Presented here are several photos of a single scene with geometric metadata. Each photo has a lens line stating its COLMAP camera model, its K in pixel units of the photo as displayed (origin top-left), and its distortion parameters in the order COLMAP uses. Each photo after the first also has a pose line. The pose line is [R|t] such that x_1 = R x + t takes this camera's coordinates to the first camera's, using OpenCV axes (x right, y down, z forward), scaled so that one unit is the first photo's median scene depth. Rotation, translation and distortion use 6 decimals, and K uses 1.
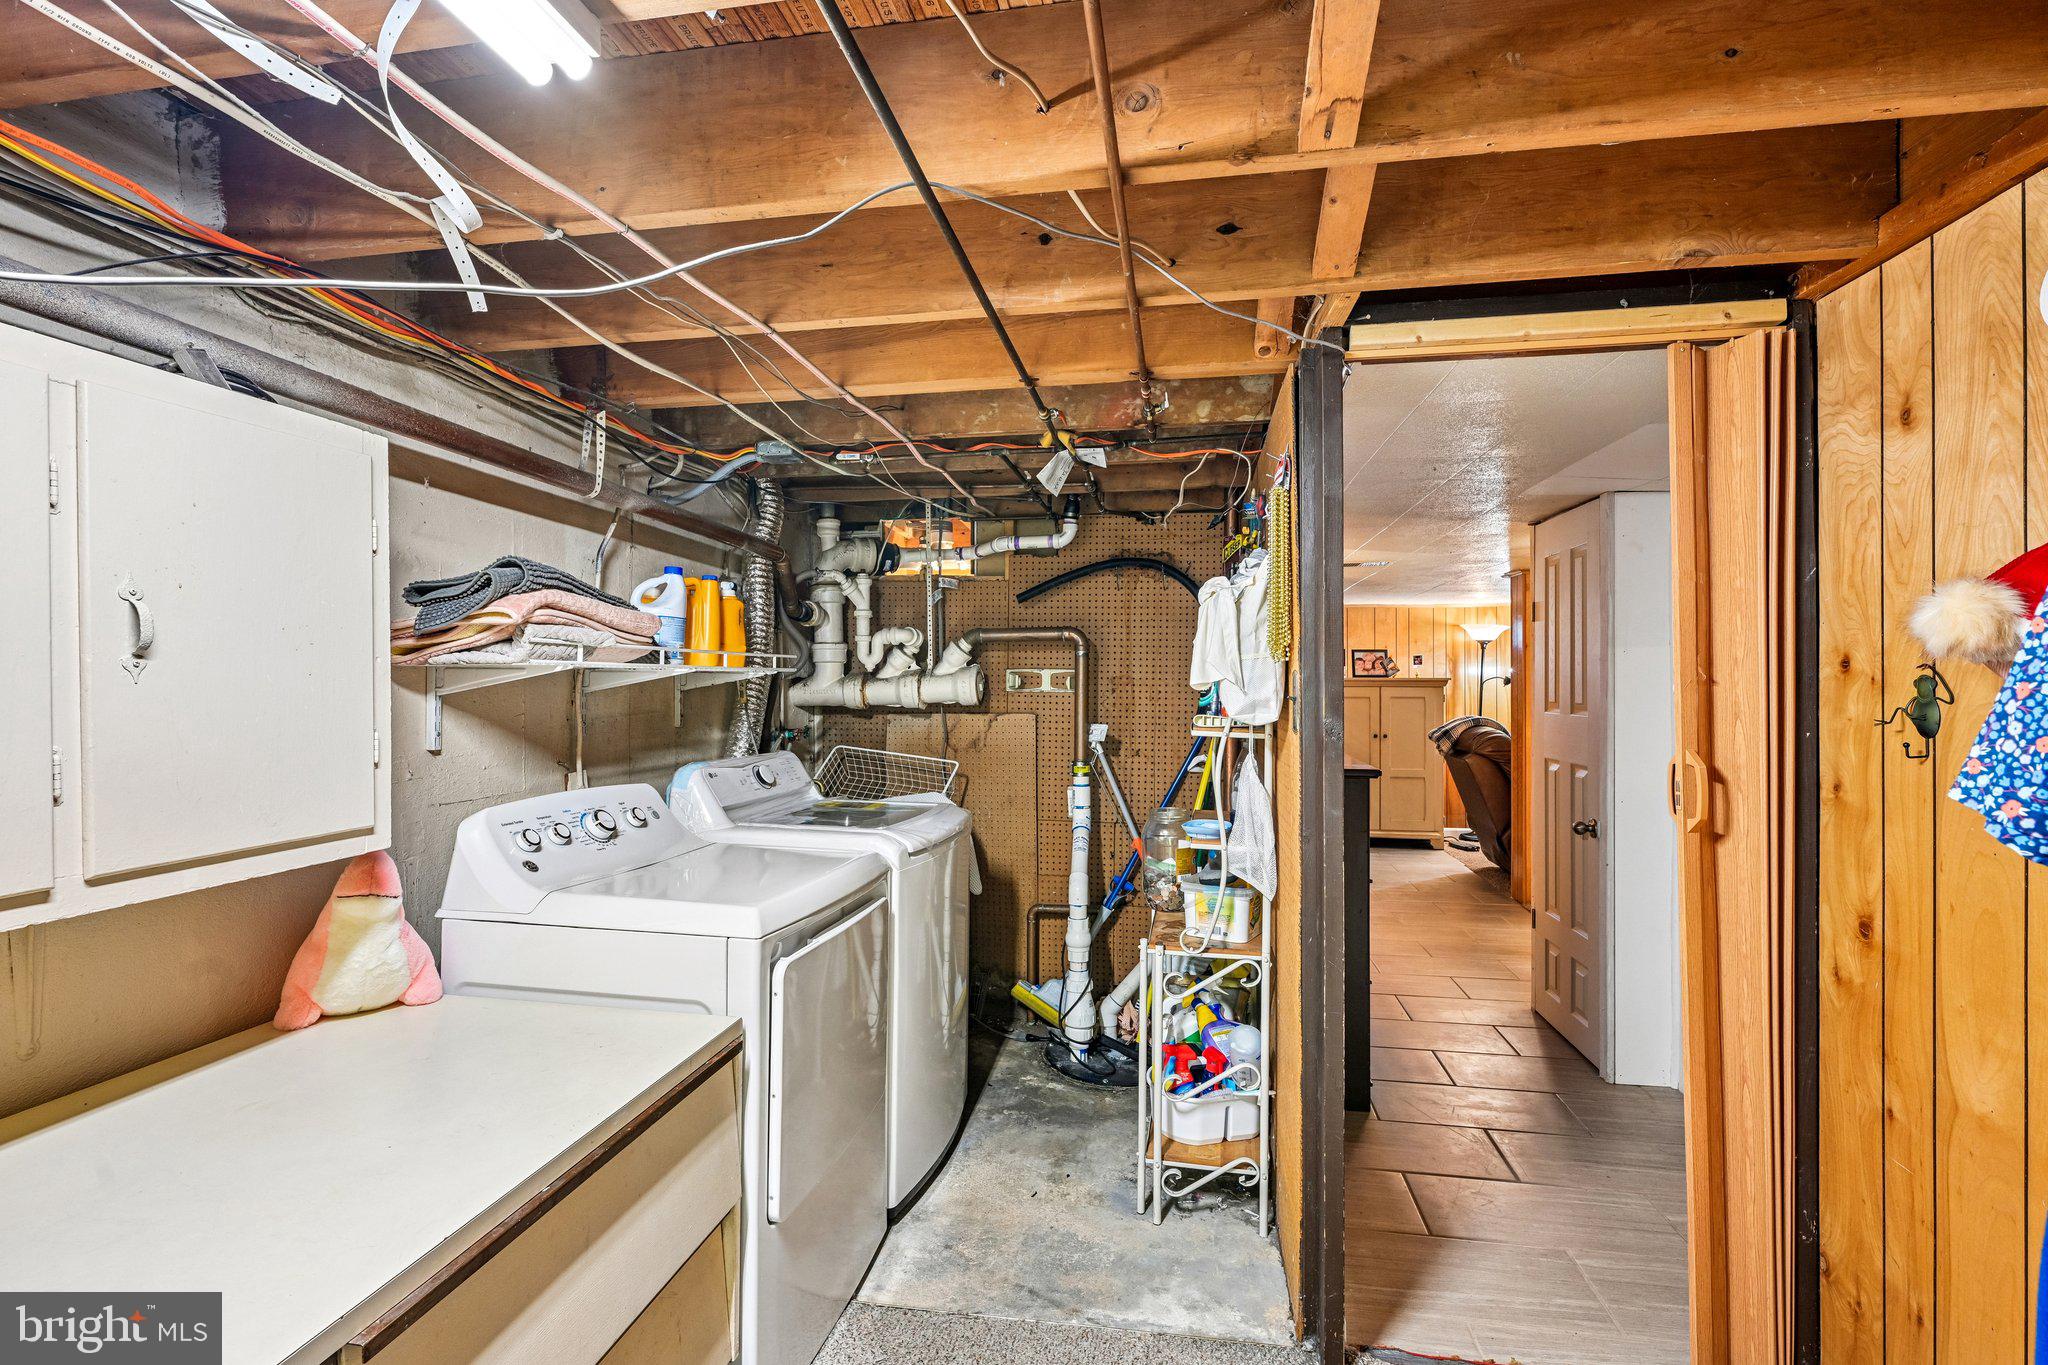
lens RADIAL K [[951.2, 0, 1020.5], [0, 951.2, 684.5], [0, 0, 1]] dist [0.002252, -0.000082]
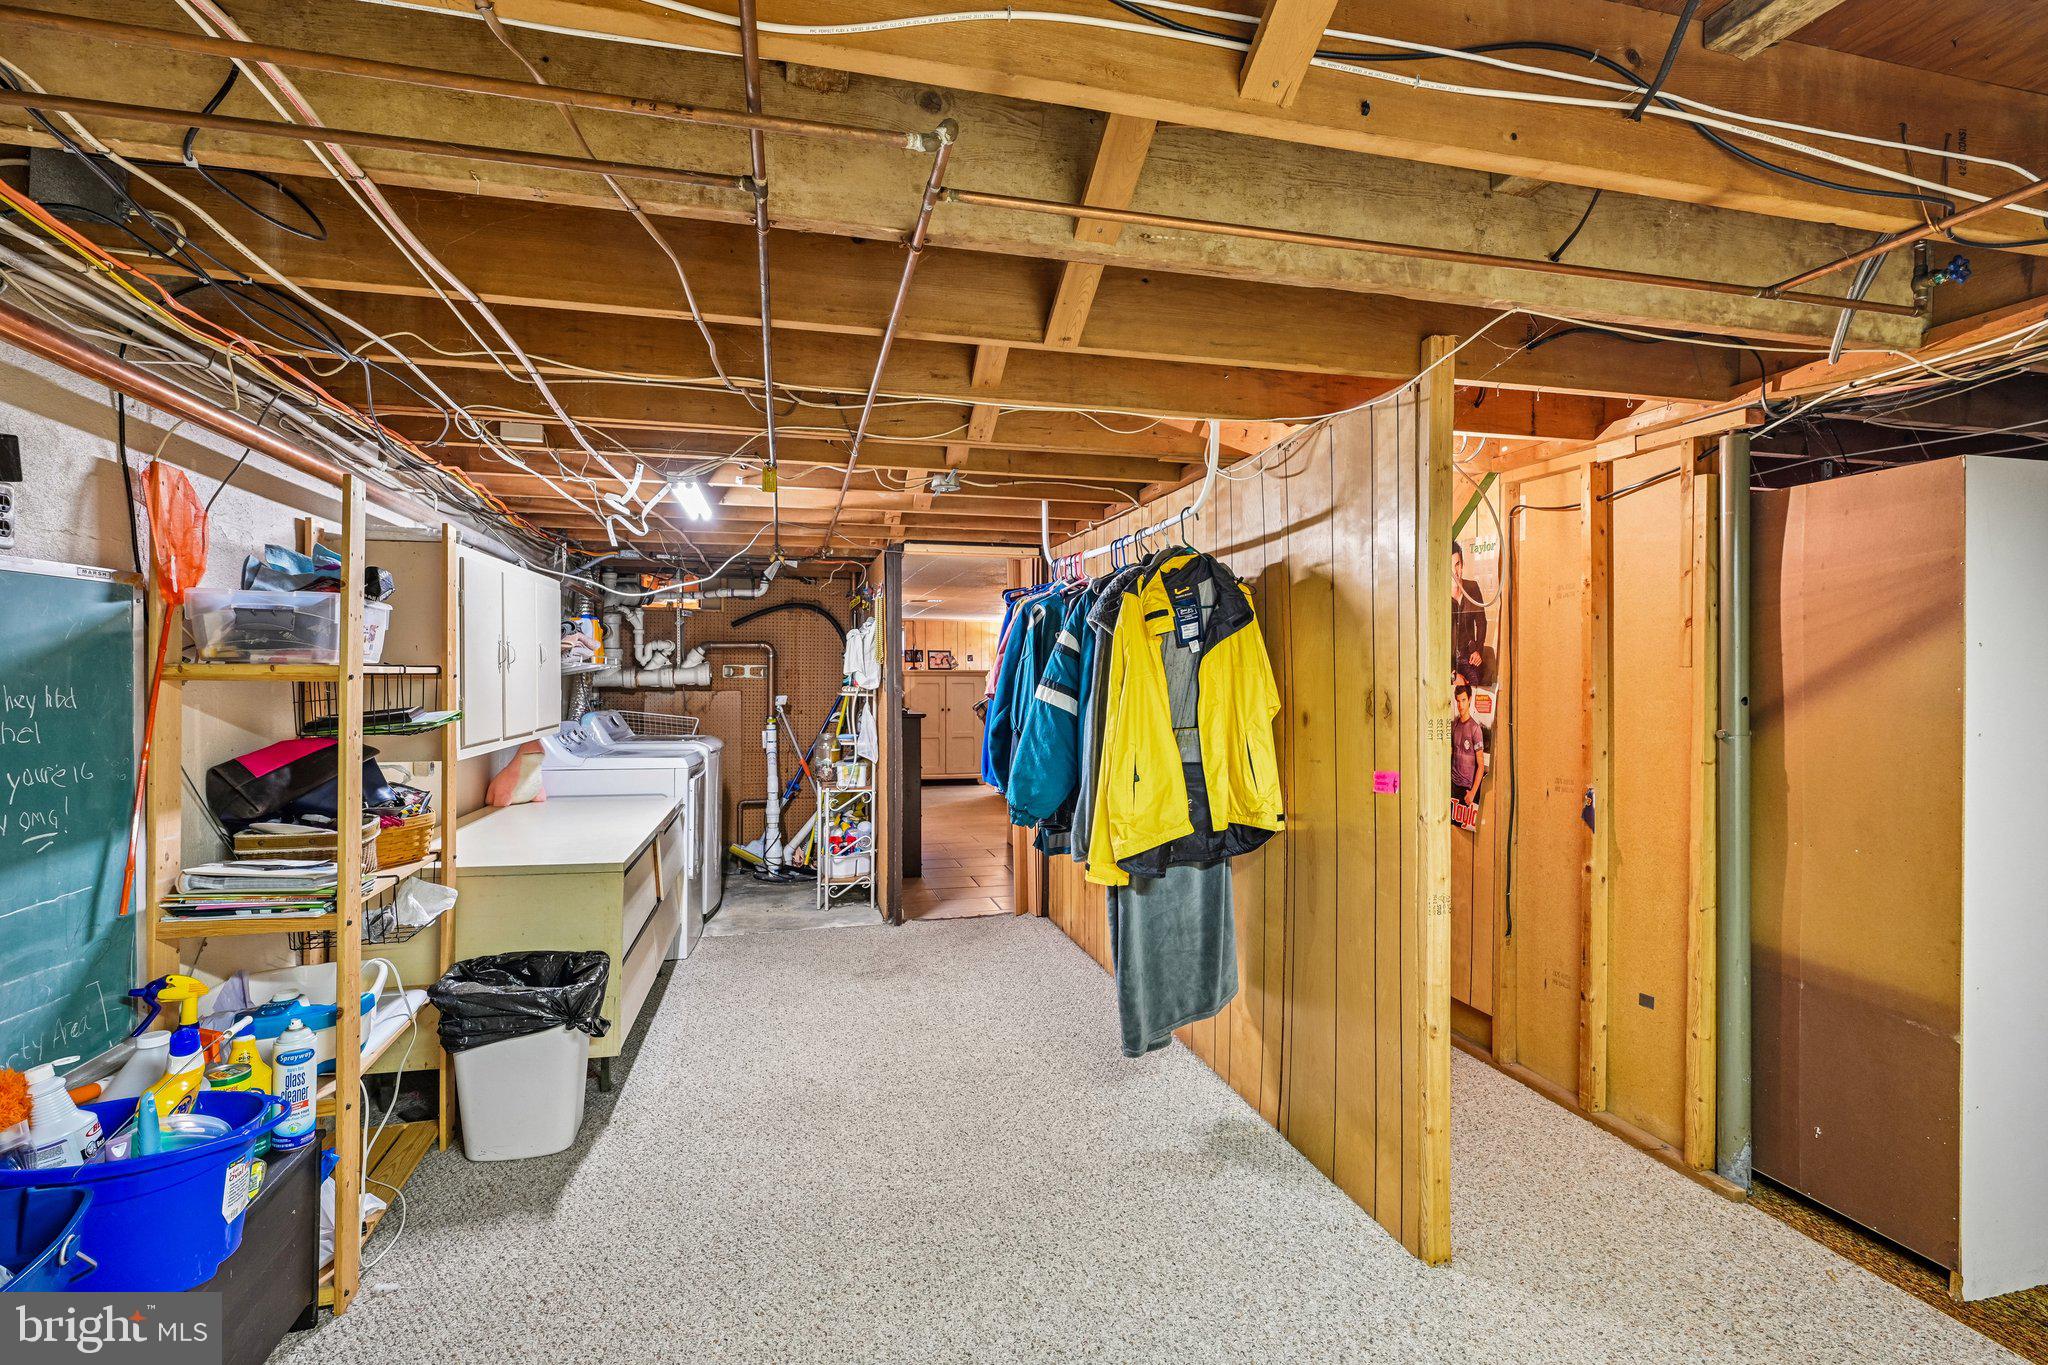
lens RADIAL K [[951.2, 0, 1022.2], [0, 951.2, 681.5], [0, 0, 1]] dist [0.002252, -0.000082]
pose [[0.914734, -0.002800, 0.404048, -0.227596], [0.000412, 0.999982, 0.005996, 0.004400], [-0.404057, -0.005318, 0.914718, -0.831092]]
